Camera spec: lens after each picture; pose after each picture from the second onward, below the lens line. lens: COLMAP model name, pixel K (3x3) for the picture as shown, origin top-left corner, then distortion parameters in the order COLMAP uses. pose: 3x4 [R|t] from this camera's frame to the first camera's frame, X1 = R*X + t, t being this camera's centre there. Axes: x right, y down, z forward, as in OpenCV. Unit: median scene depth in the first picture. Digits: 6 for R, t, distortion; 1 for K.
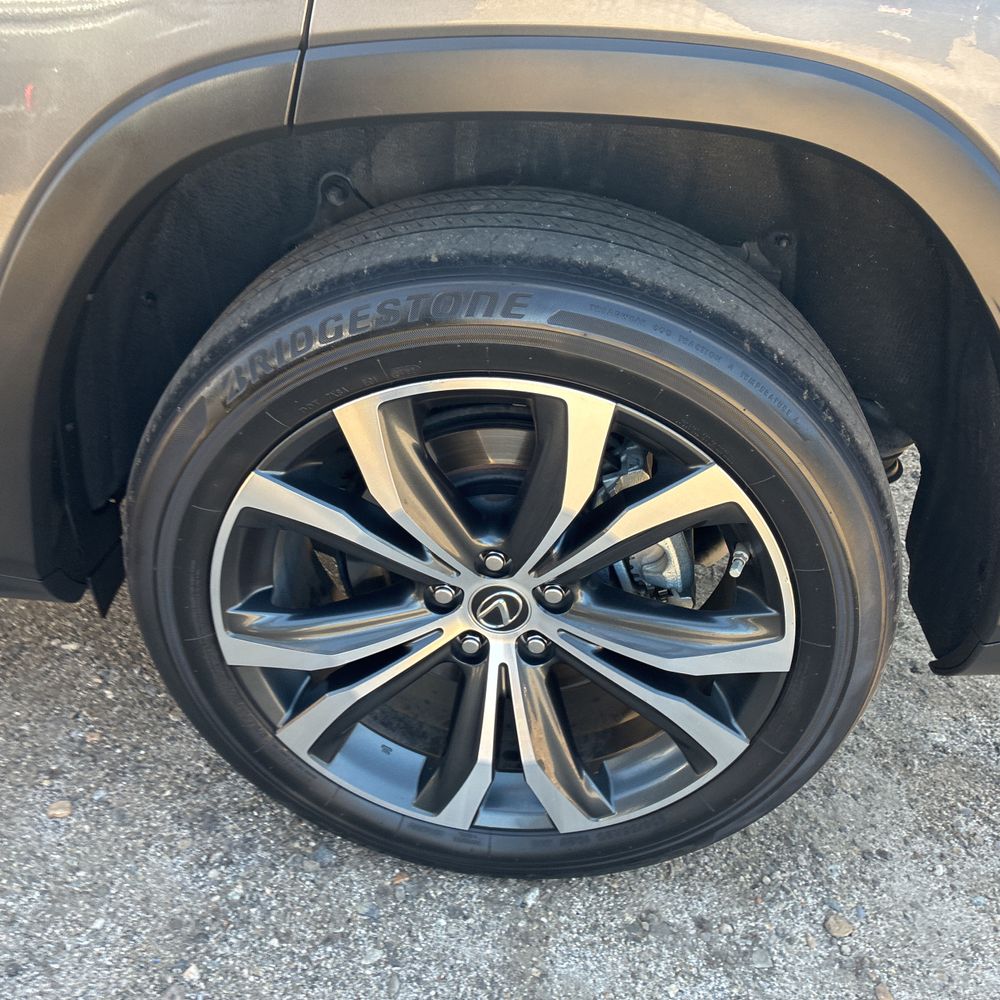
lens RADIAL K [[1032.6, 0, 497.6], [0, 1032.6, 500.1], [0, 0, 1]] dist [0.024551, 0.000000]
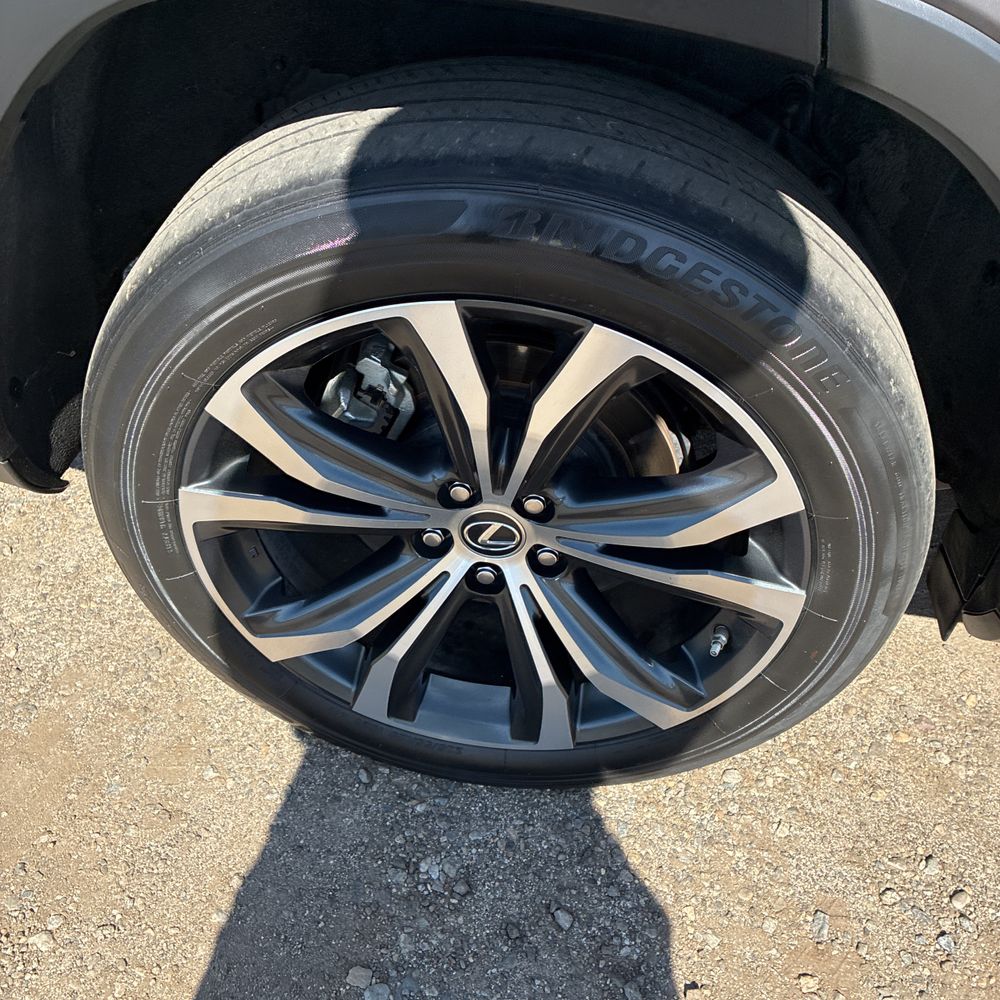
lens RADIAL K [[1032.6, 0, 495.7], [0, 1032.6, 506.8], [0, 0, 1]] dist [0.024551, 0.000000]
pose [[0.907569, -0.300426, -0.293364, 0.278469], [0.335740, 0.938778, 0.077289, 0.011189], [0.252184, -0.168639, 0.952872, 0.117327]]
